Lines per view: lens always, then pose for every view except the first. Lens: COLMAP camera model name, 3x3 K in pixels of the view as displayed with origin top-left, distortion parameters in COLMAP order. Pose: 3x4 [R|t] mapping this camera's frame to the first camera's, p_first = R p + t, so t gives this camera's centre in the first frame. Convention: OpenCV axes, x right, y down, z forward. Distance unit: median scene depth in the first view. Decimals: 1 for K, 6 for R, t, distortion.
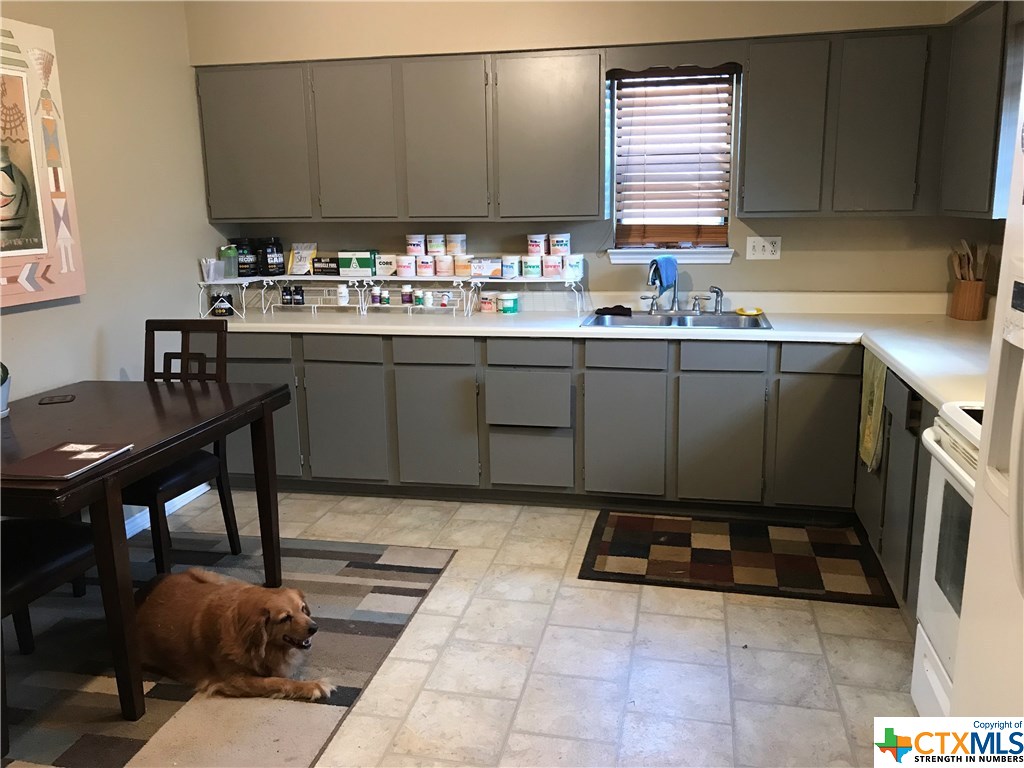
lens RADIAL K [[843.6, 0, 509.5], [0, 843.6, 384.3], [0, 0, 1]] dist [0.117919, -0.231852]
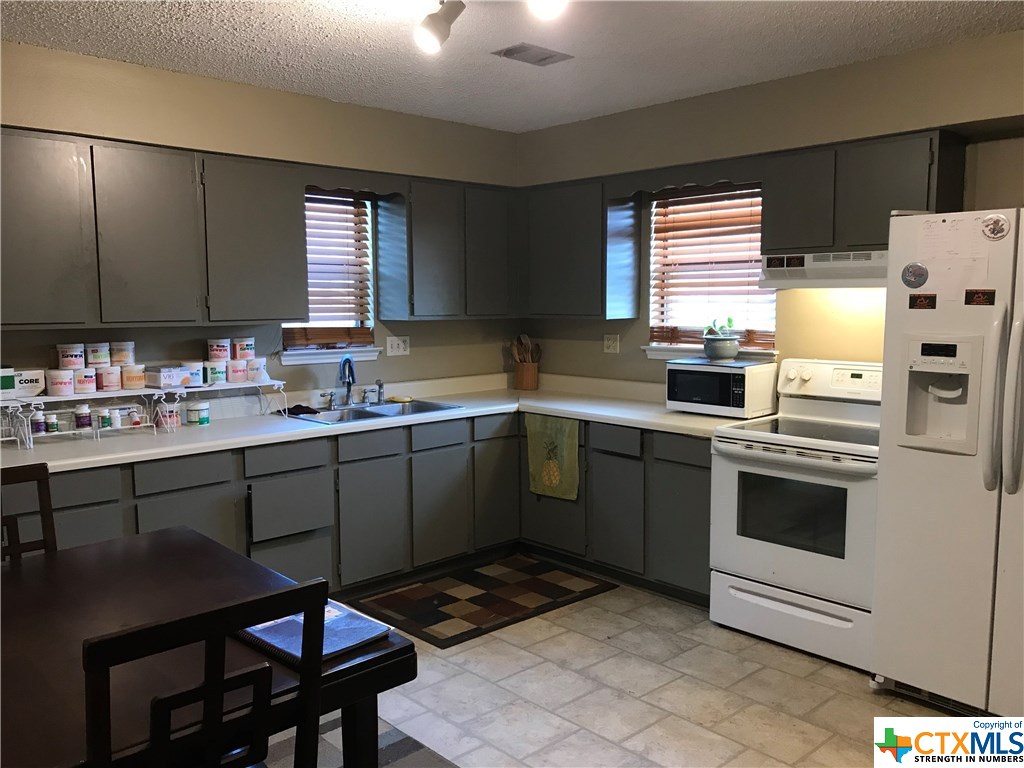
lens RADIAL K [[843.6, 0, 509.5], [0, 843.6, 384.3], [0, 0, 1]] dist [0.117919, -0.231852]
pose [[0.574365, -0.071069, 0.815508, -0.574268], [0.173645, 0.984130, -0.036534, -0.036893], [-0.799970, 0.162593, 0.577591, 0.203241]]
